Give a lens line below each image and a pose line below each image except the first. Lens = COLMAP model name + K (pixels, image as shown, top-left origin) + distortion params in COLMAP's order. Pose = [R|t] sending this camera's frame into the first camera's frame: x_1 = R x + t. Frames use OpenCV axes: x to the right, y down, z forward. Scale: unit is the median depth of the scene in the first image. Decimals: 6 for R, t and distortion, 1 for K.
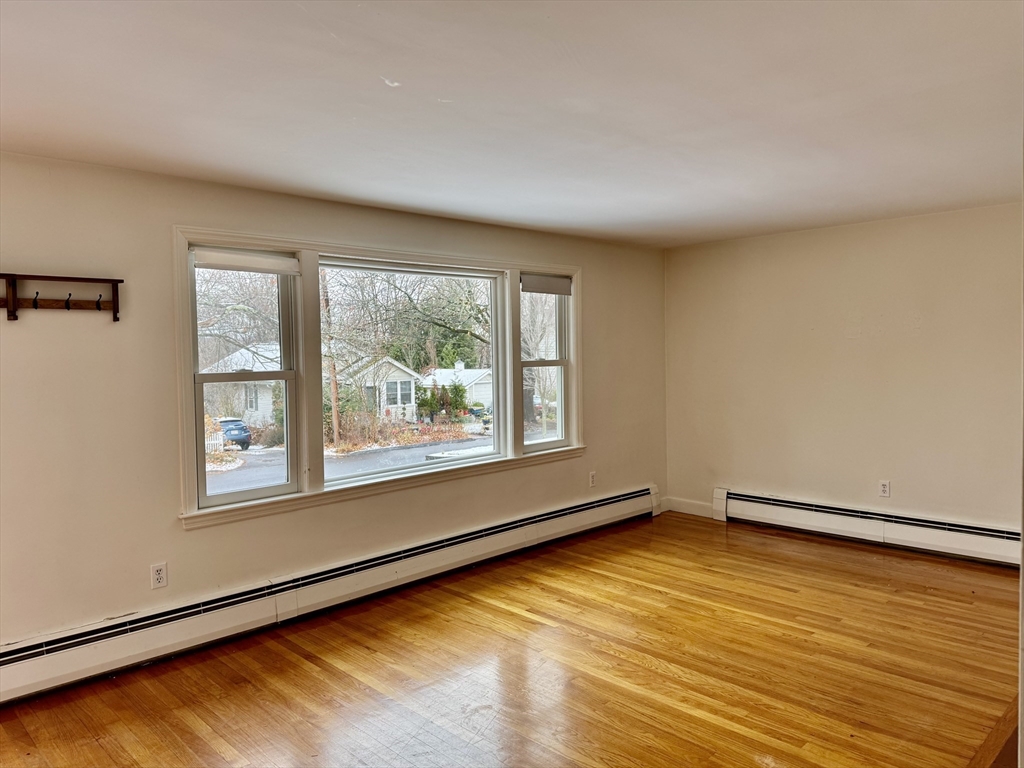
lens RADIAL K [[731.8, 0, 506.0], [0, 731.8, 381.8], [0, 0, 1]] dist [0.049742, -0.061643]
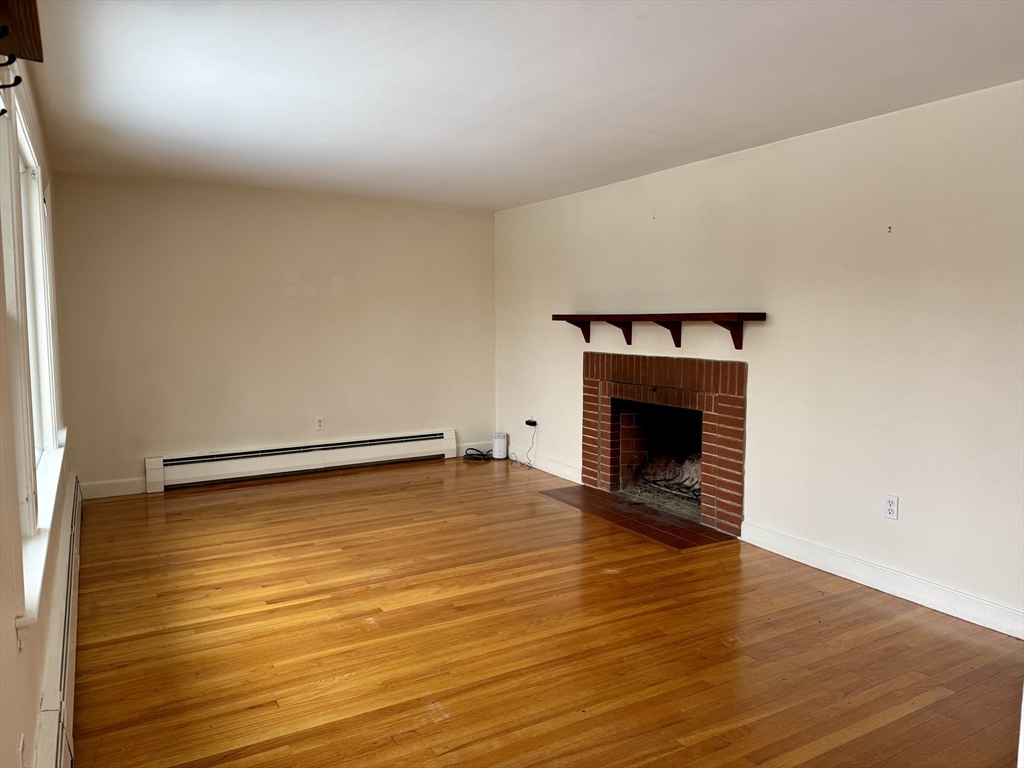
lens RADIAL K [[731.8, 0, 506.8], [0, 731.8, 381.9], [0, 0, 1]] dist [0.049742, -0.061643]
pose [[0.239623, -0.078944, 0.967651, -0.670818], [0.043286, 0.996566, 0.070584, 0.009139], [-0.969901, 0.024973, 0.242217, 0.497921]]
